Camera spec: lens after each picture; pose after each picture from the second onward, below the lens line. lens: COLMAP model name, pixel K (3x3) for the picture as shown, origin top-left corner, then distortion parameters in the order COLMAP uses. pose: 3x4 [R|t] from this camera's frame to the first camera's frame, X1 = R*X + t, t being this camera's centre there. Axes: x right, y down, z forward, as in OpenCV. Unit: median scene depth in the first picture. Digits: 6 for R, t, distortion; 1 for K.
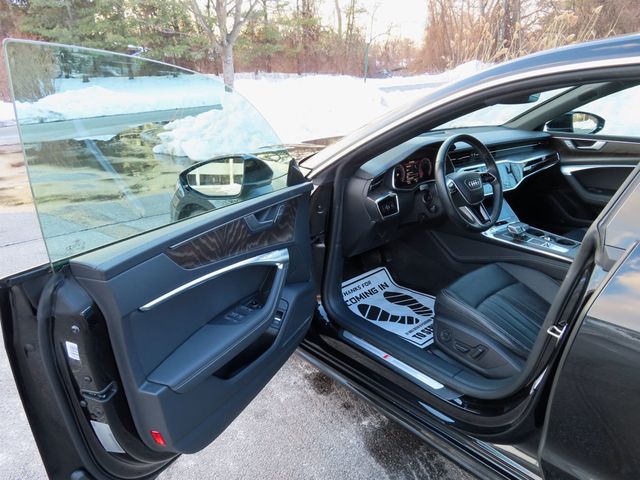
lens RADIAL K [[455.4, 0, 321.0], [0, 455.4, 242.4], [0, 0, 1]] dist [-0.011932, 0.007803]
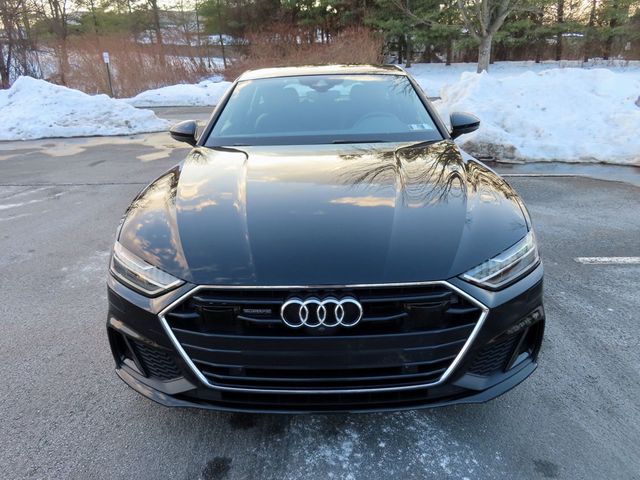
lens RADIAL K [[455.4, 0, 320.2], [0, 455.4, 241.0], [0, 0, 1]] dist [-0.011932, 0.007803]
pose [[0.768674, 0.239011, -0.593307, 1.026067], [-0.222550, 0.969545, 0.102247, -0.081632], [0.599676, 0.053446, 0.798456, 0.033628]]
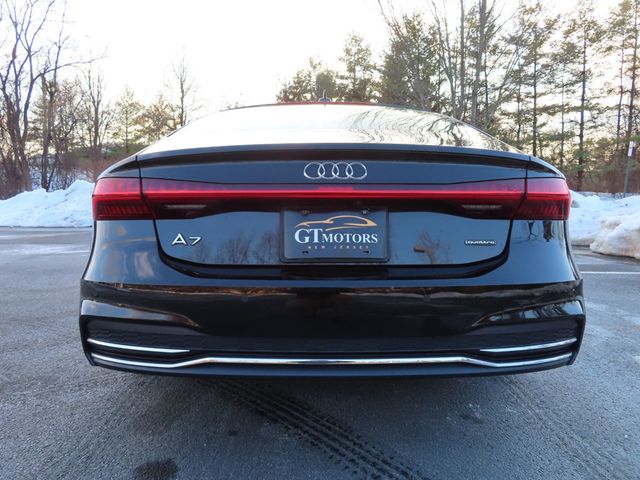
lens RADIAL K [[455.4, 0, 321.7], [0, 455.4, 244.1], [0, 0, 1]] dist [-0.011932, 0.007803]
pose [[0.763002, 0.096304, -0.639182, 1.593489], [-0.249776, 0.955958, -0.154131, 0.363953], [0.596187, 0.277255, 0.753452, -0.475526]]
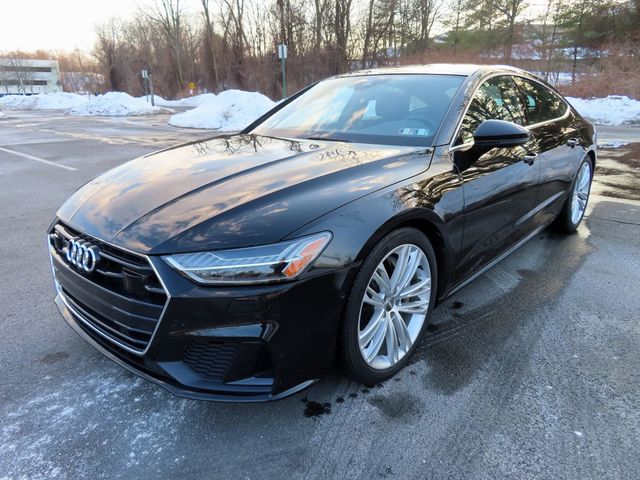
lens RADIAL K [[455.4, 0, 320.2], [0, 455.4, 243.0], [0, 0, 1]] dist [-0.011932, 0.007803]
pose [[0.155304, 0.342662, -0.926533, 1.470235], [-0.340360, 0.899046, 0.275446, -0.301590], [0.927381, 0.272577, 0.256254, 0.761294]]
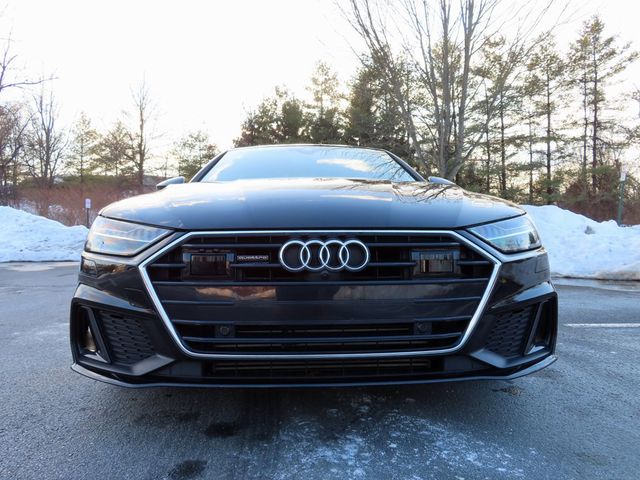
lens RADIAL K [[455.4, 0, 320.6], [0, 455.4, 240.4], [0, 0, 1]] dist [-0.011932, 0.007803]
pose [[0.808841, 0.040994, -0.586596, 1.009567], [-0.227003, 0.942005, -0.247177, 0.223502], [0.542444, 0.333086, 0.771238, 0.093322]]
